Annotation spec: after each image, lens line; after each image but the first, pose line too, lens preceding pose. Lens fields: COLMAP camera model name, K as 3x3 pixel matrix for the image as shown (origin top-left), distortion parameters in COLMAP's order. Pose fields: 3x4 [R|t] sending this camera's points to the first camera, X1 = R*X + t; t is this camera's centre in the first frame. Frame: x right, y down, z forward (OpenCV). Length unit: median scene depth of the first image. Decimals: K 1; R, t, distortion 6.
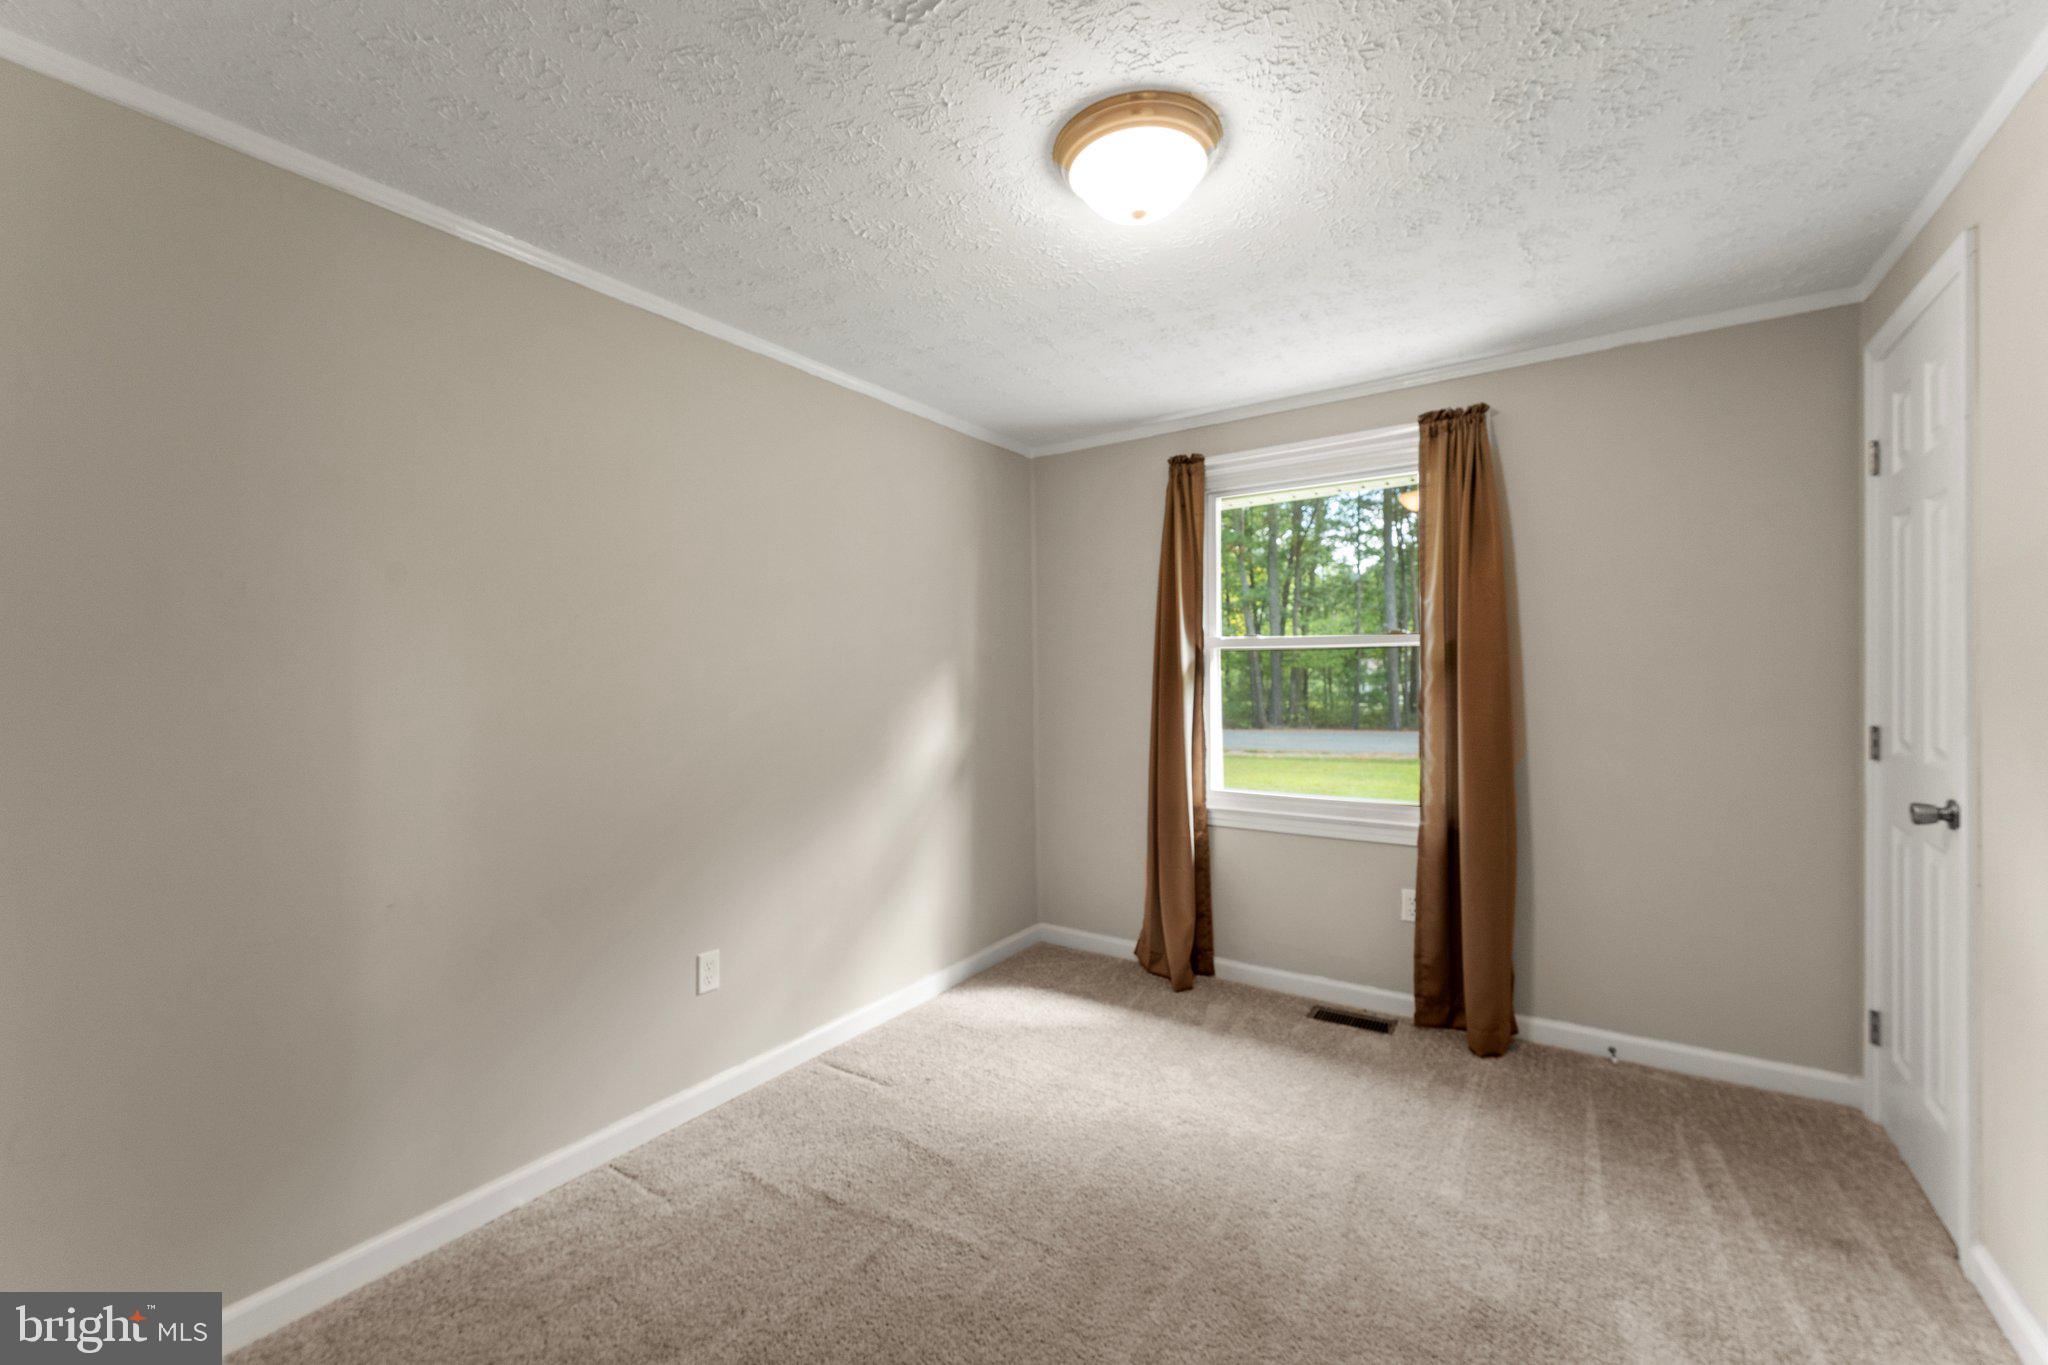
lens RADIAL K [[840.3, 0, 1009.5], [0, 840.3, 696.5], [0, 0, 1]] dist [0.001810, -0.000785]
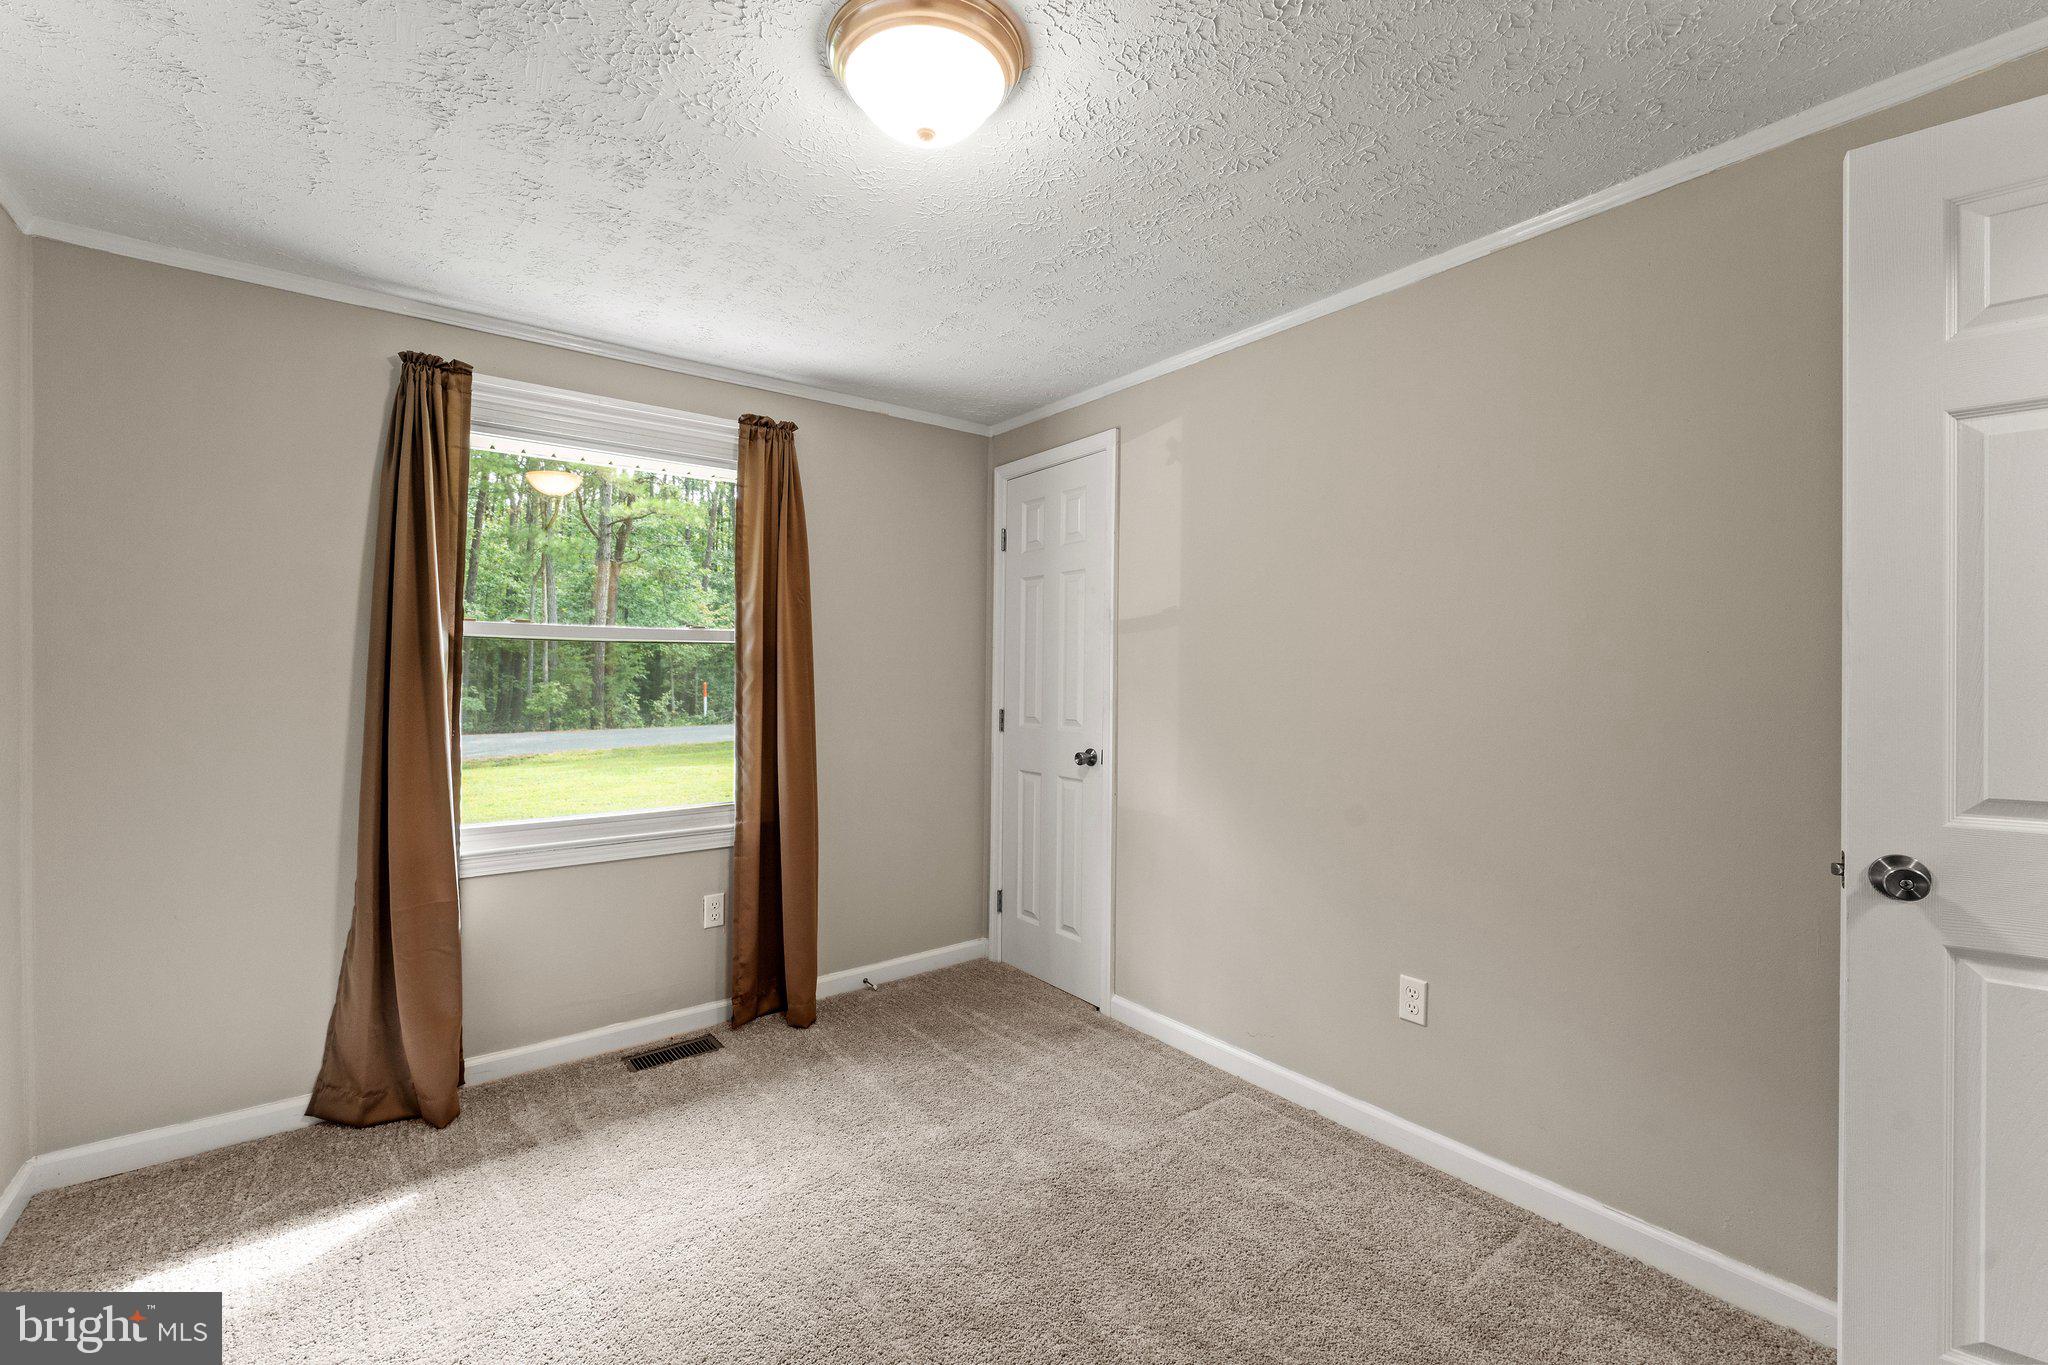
lens RADIAL K [[840.3, 0, 1040.2], [0, 840.3, 690.3], [0, 0, 1]] dist [0.001810, -0.000785]
pose [[0.298911, -0.008643, 0.954242, -0.363926], [0.016281, 0.999860, 0.003956, -0.004829], [-0.954142, 0.014353, 0.299009, 0.368403]]
